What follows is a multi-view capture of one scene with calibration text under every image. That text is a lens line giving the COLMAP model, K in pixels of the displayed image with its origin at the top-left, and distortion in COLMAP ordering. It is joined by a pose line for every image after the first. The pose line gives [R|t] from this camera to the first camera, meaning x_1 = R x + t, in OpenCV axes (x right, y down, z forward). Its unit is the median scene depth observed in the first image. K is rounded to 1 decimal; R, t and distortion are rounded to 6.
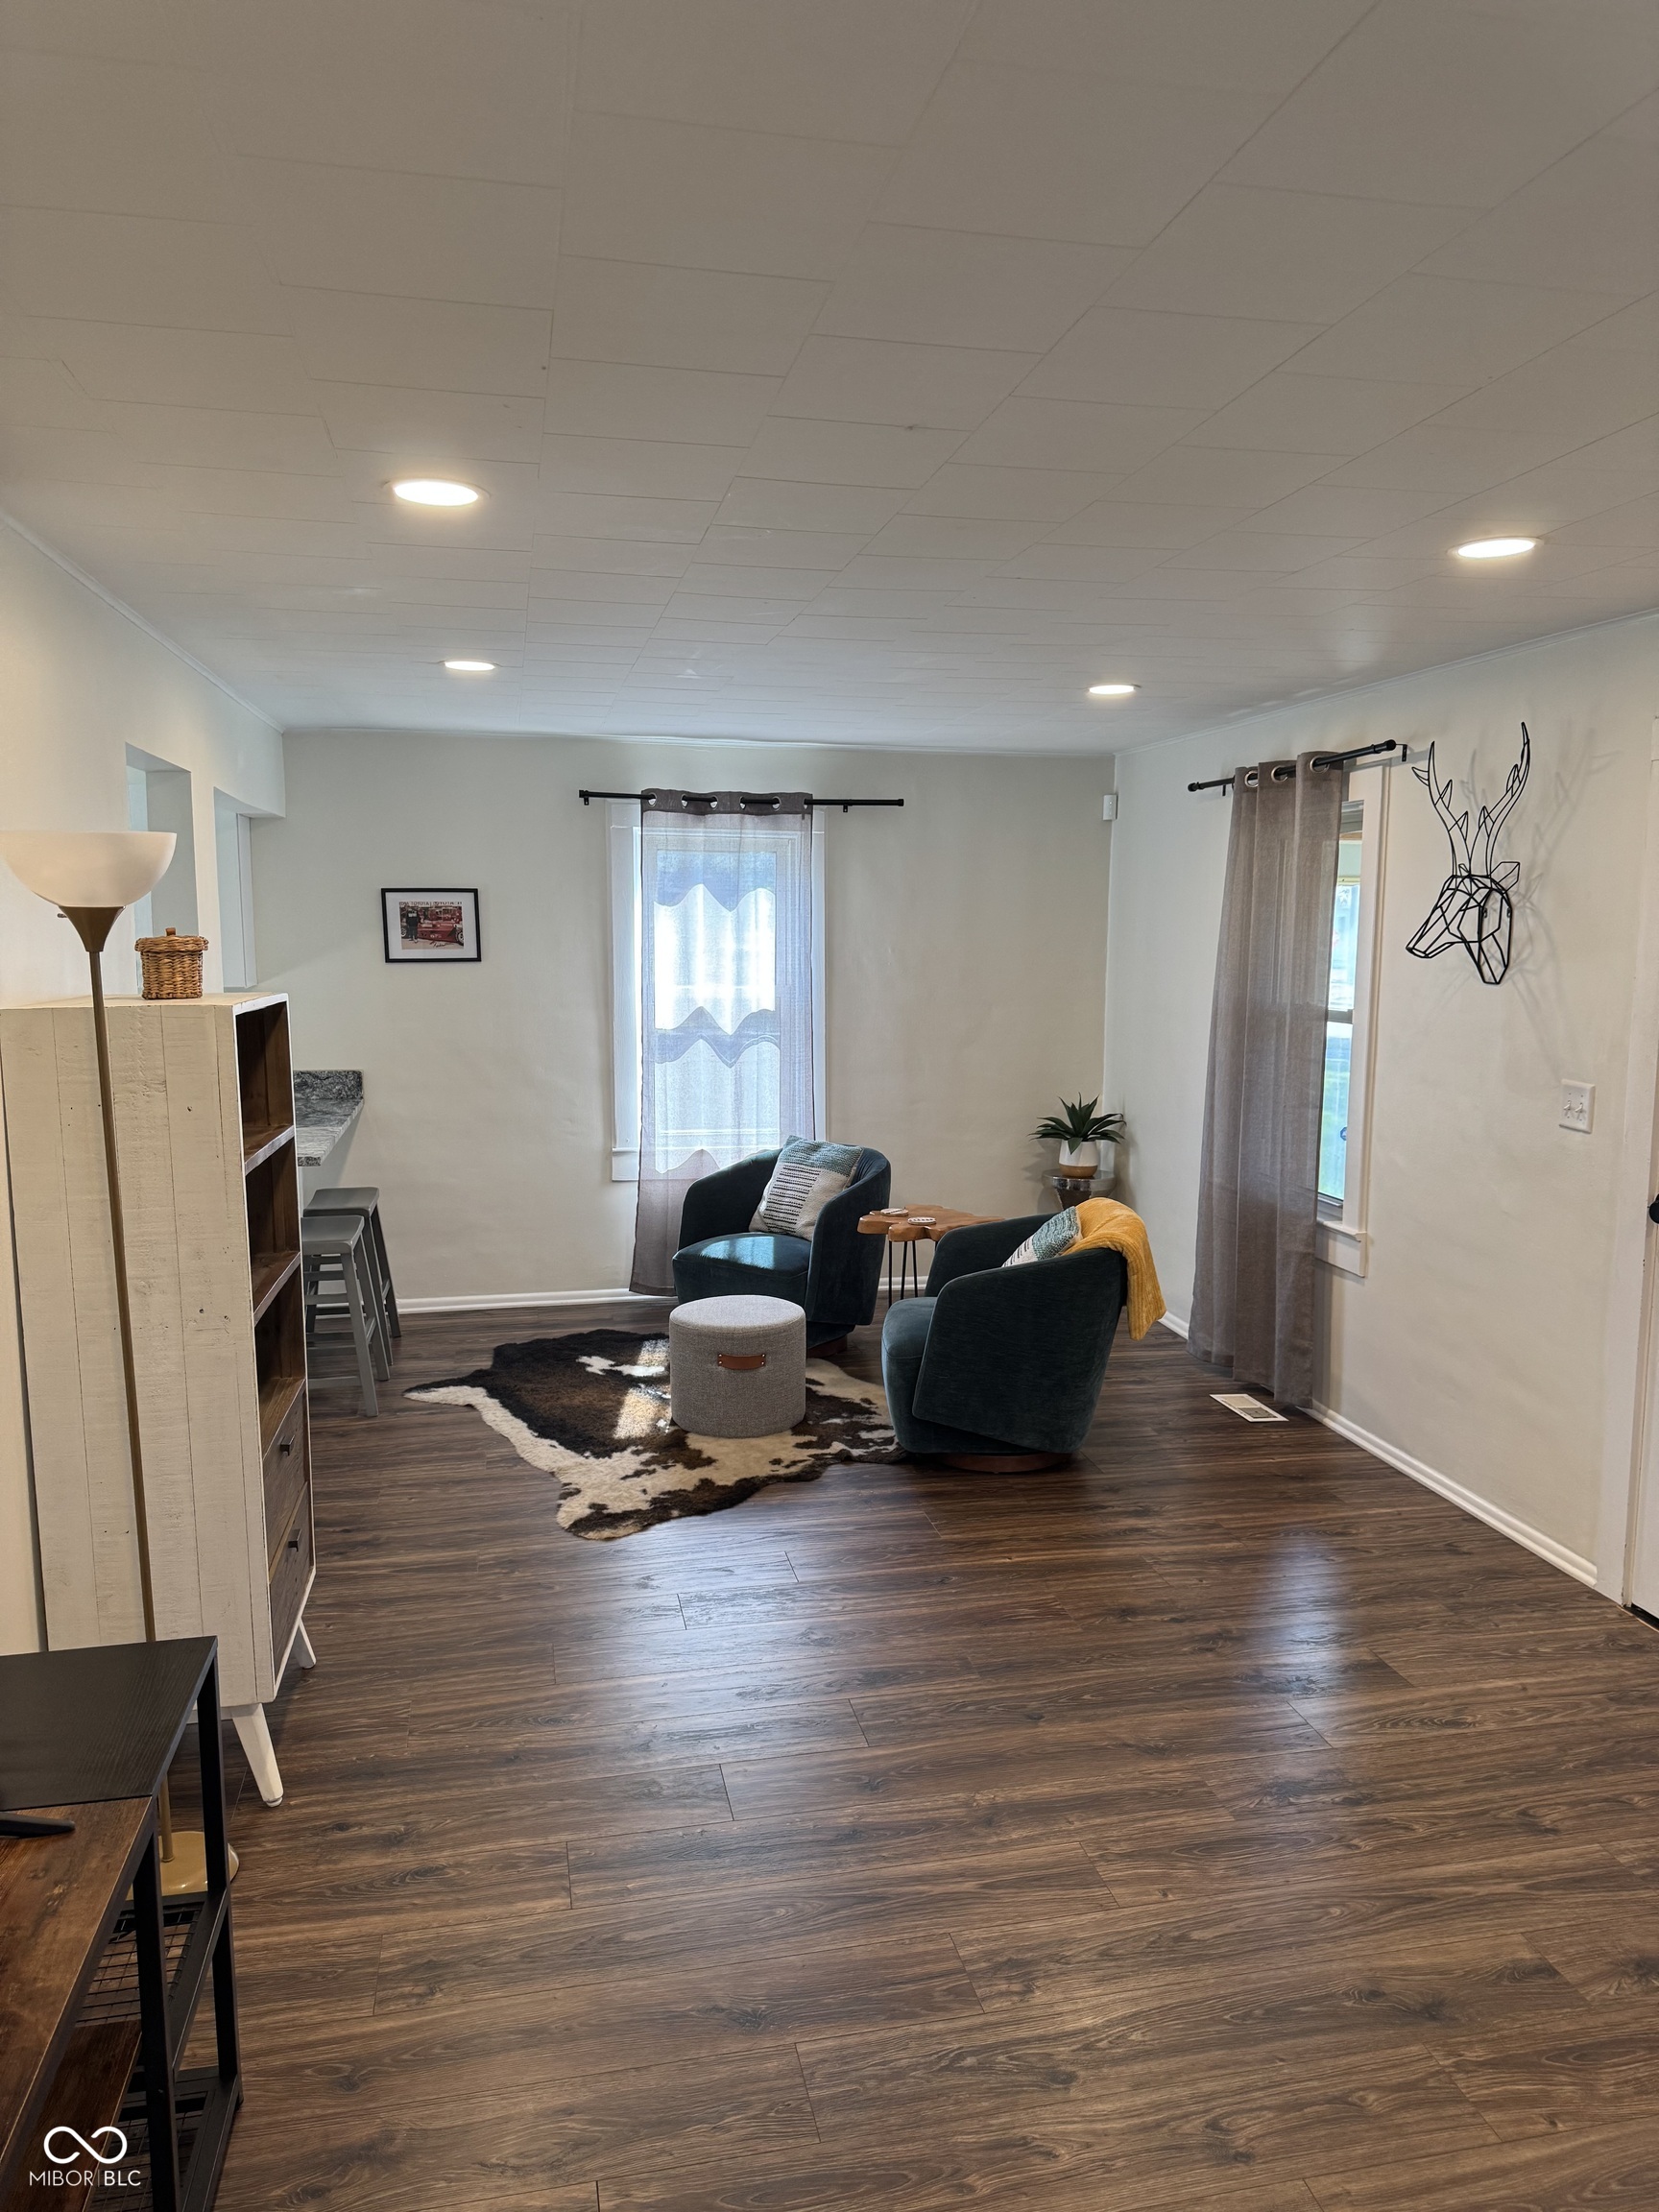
lens RADIAL K [[1564.6, 0, 835.9], [0, 1564.6, 1119.1], [0, 0, 1]] dist [-0.016077, -0.007050]
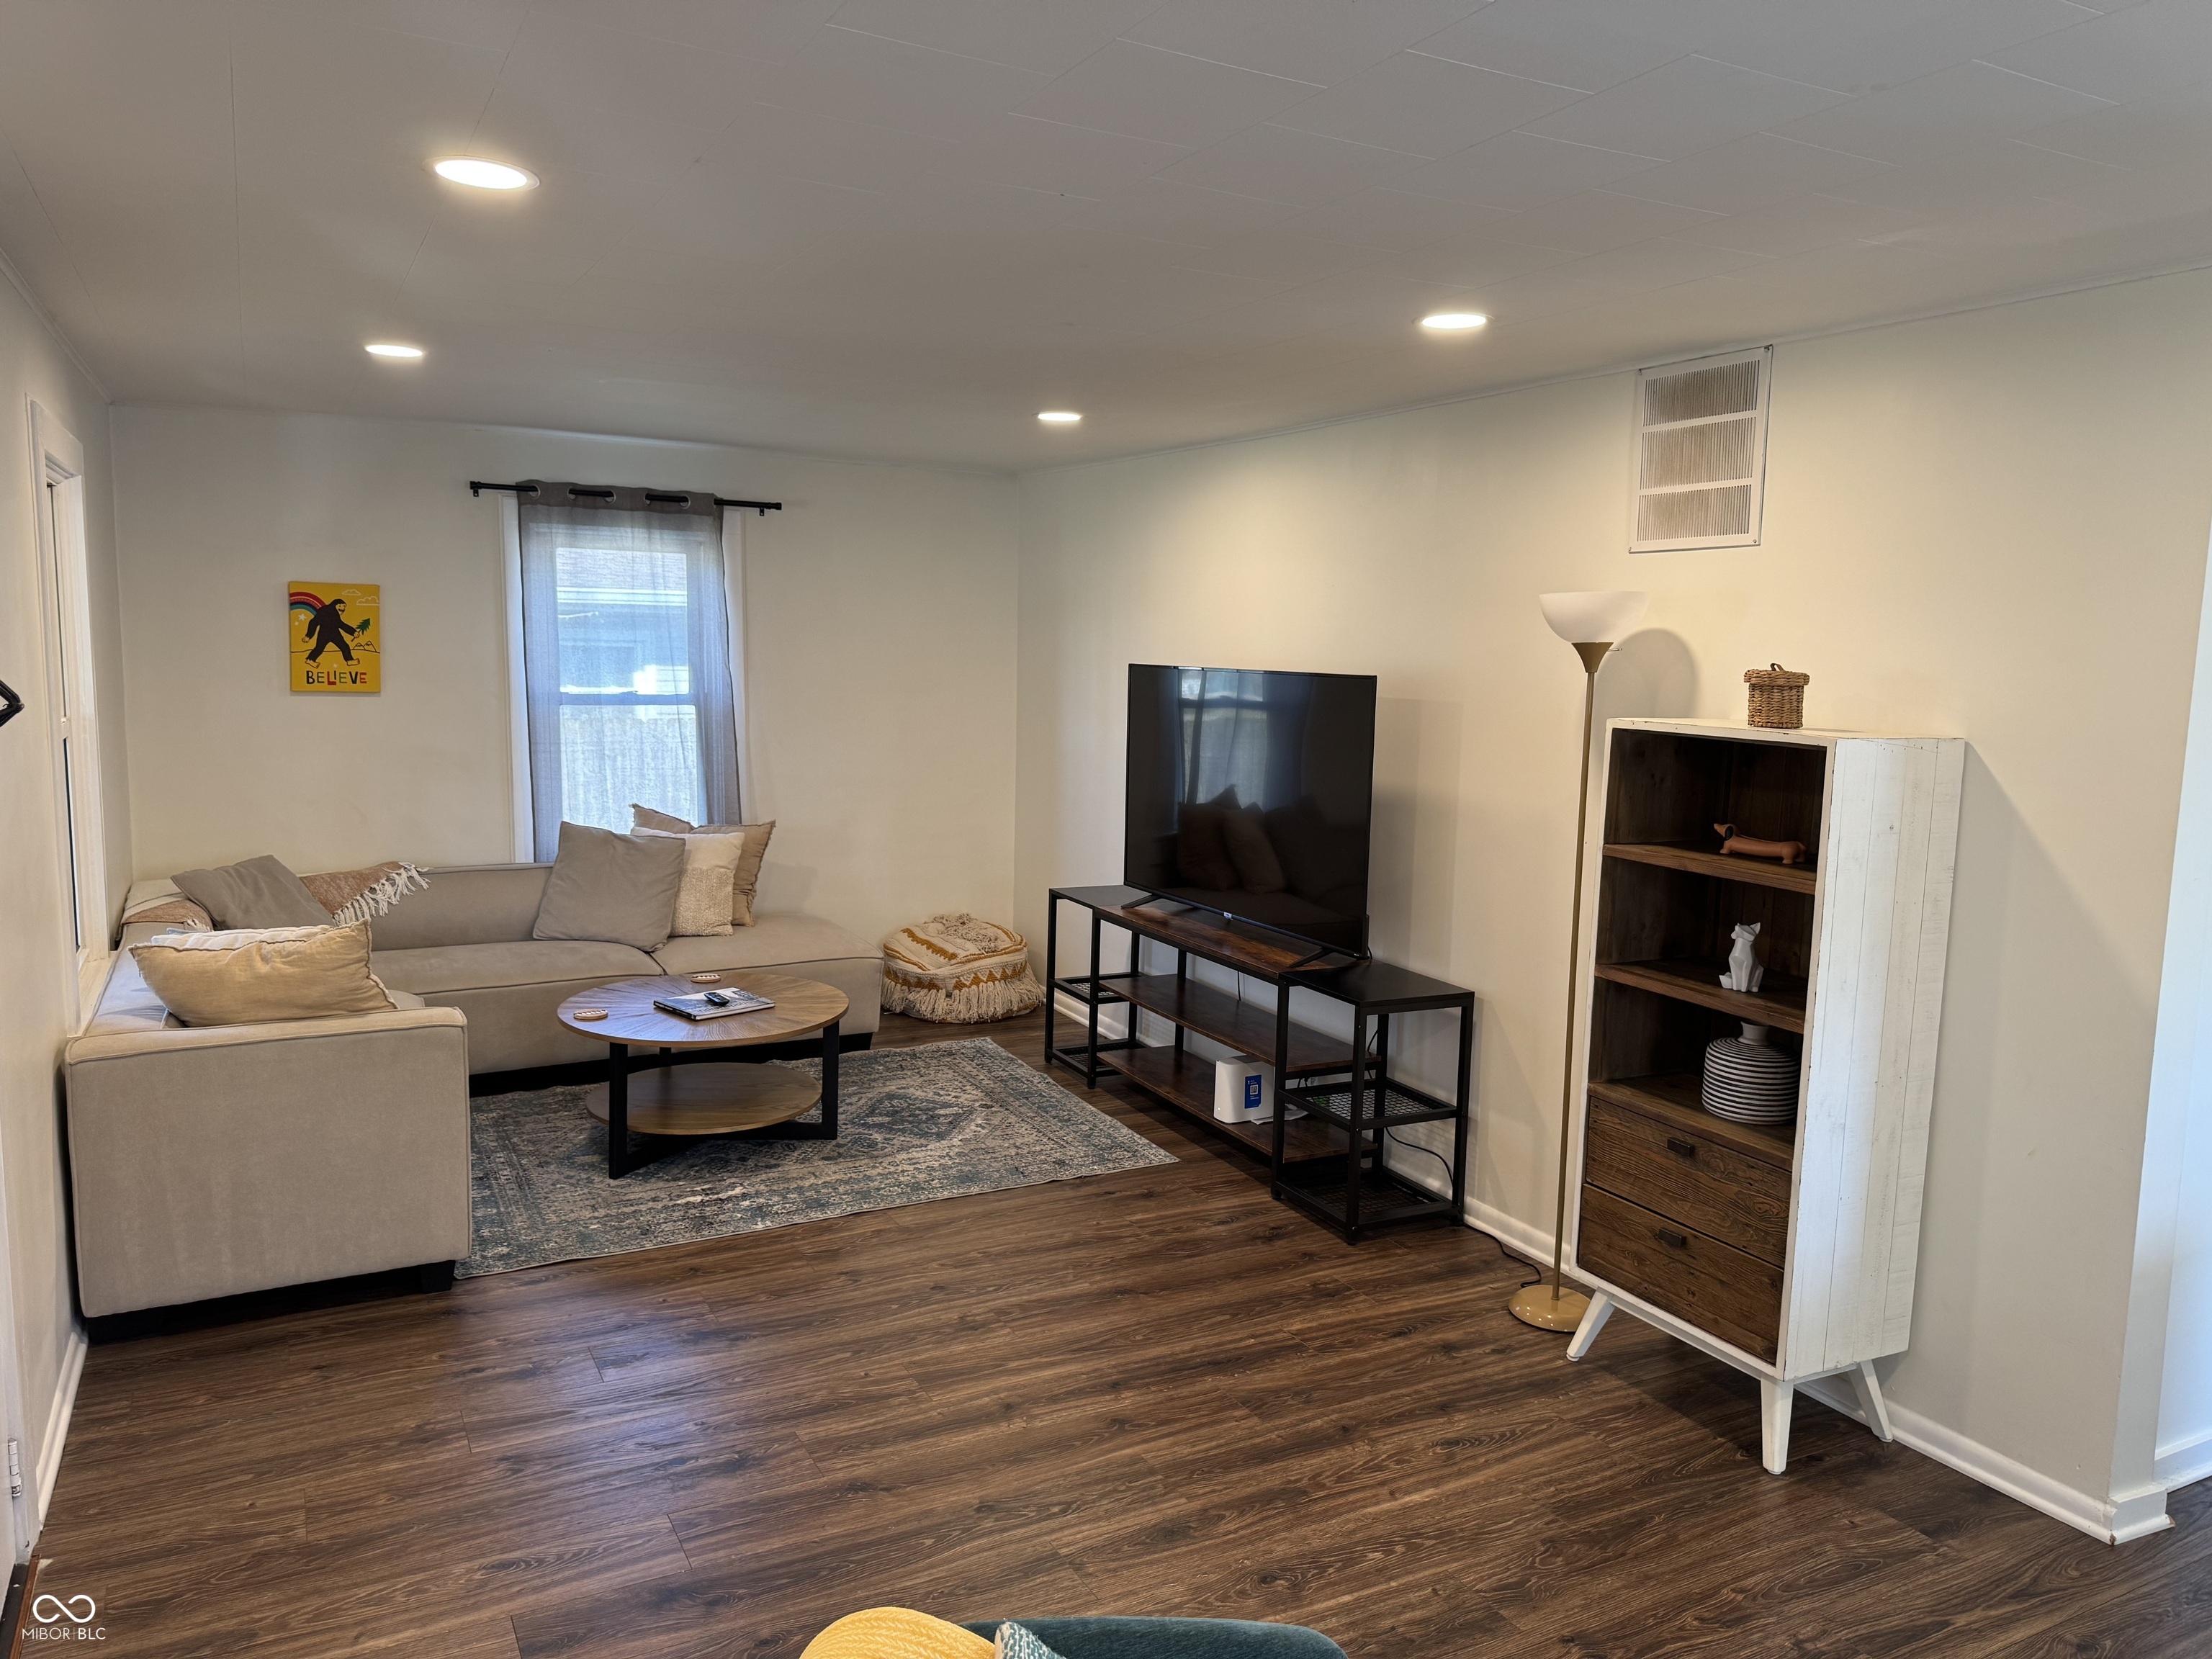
lens RADIAL K [[1564.6, 0, 1105.7], [0, 1564.6, 827.1], [0, 0, 1]] dist [-0.016077, -0.007050]
pose [[-0.960957, 0.010630, -0.276492, 0.345706], [-0.059529, 0.967920, 0.244107, -0.260767], [0.270217, 0.251036, -0.929497, 1.985916]]
